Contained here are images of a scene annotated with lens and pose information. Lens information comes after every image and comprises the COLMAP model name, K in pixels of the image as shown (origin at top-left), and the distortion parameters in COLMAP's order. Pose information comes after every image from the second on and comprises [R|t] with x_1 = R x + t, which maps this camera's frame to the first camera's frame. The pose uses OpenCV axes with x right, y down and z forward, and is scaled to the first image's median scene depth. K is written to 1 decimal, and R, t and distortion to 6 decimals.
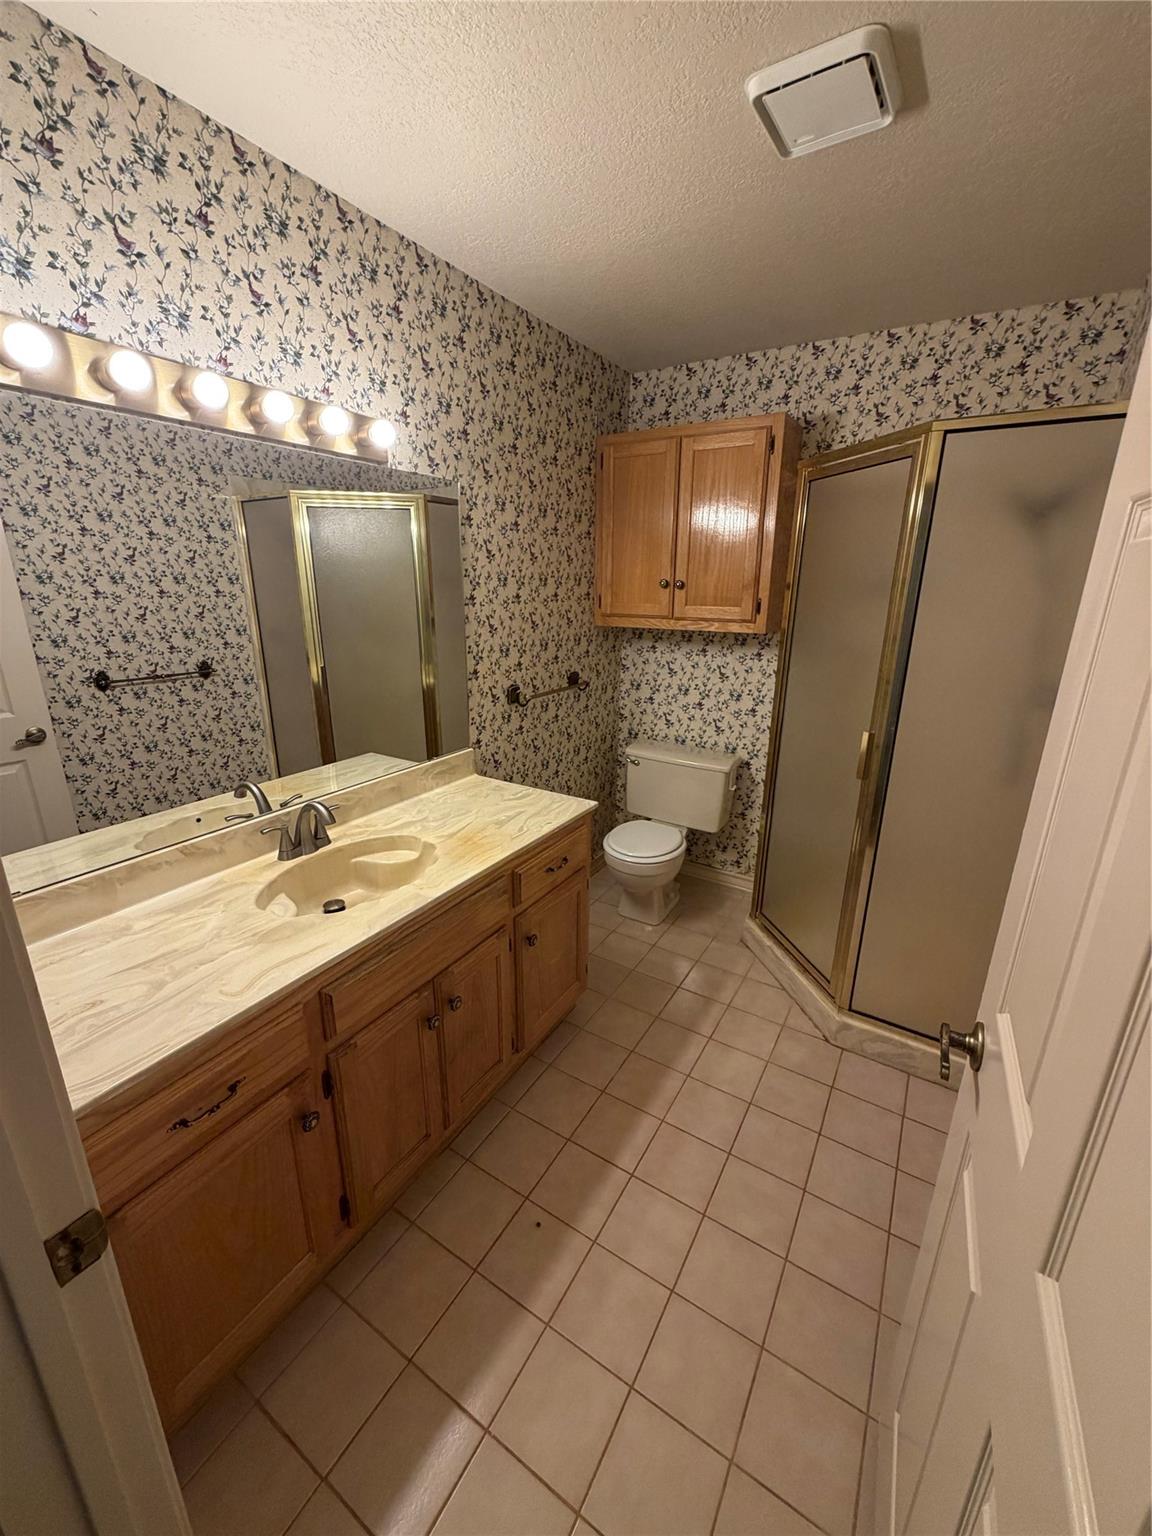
lens RADIAL K [[613.7, 0, 576.1], [0, 613.7, 765.8], [0, 0, 1]] dist [-0.000339, 0.000010]
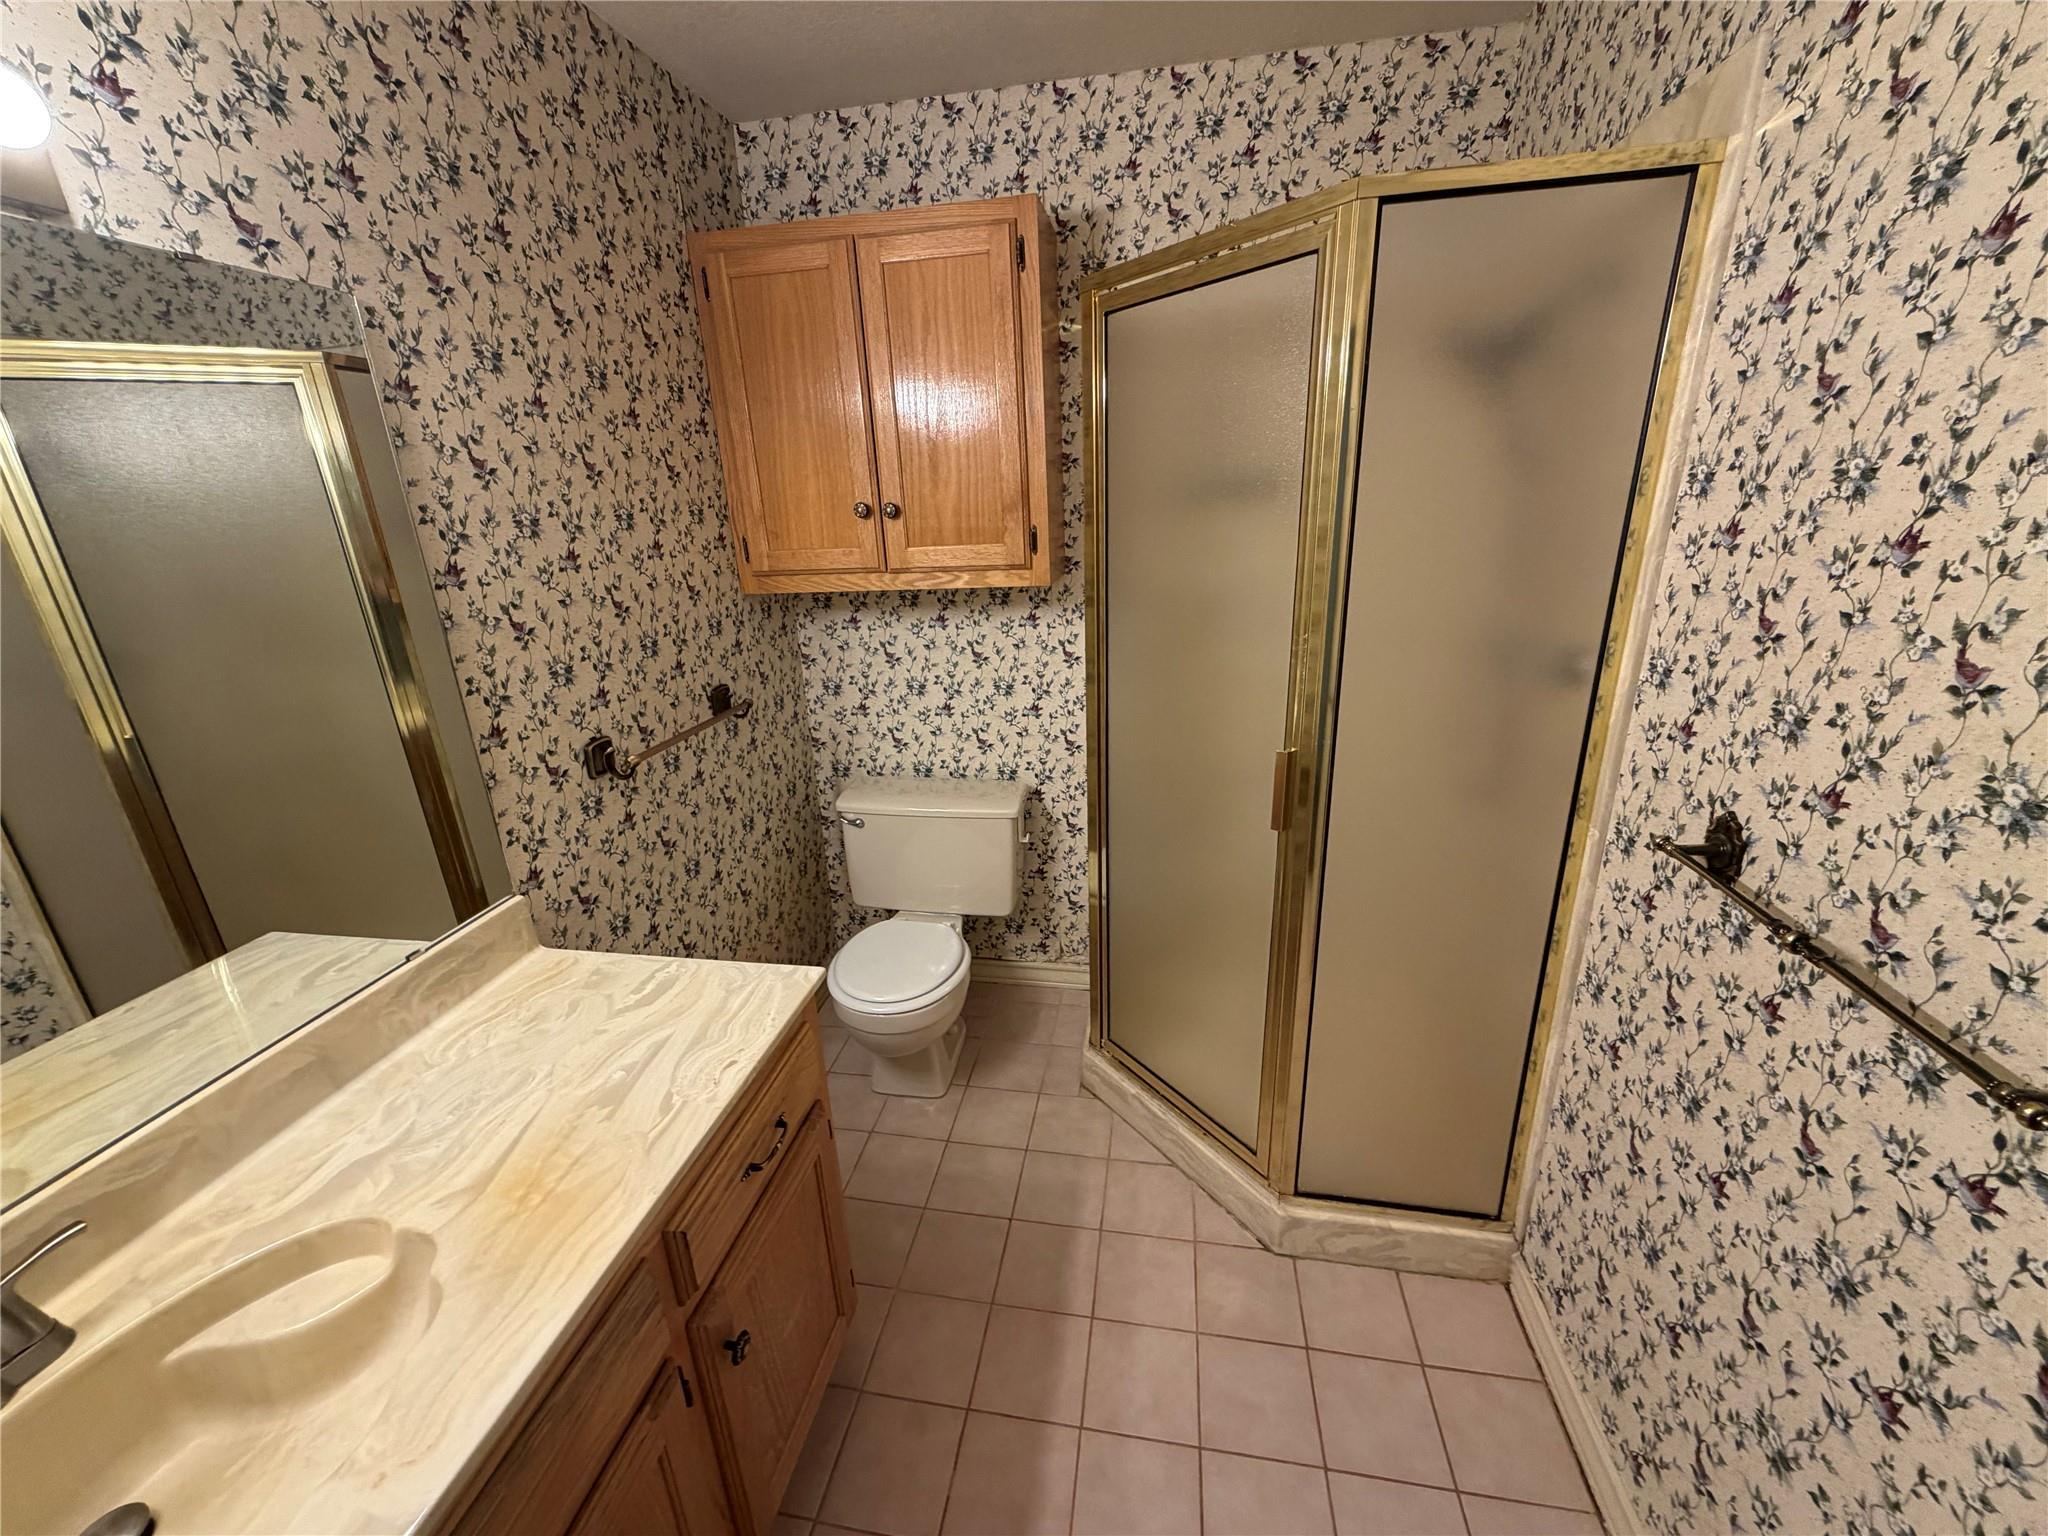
lens RADIAL K [[818.3, 0, 1019.8], [0, 818.3, 769.7], [0, 0, 1]] dist [-0.000339, 0.000010]
pose [[0.930057, -0.164096, 0.328735, -0.006802], [0.155695, 0.986440, 0.051913, -0.086625], [-0.332796, 0.002900, 0.942994, 0.270287]]
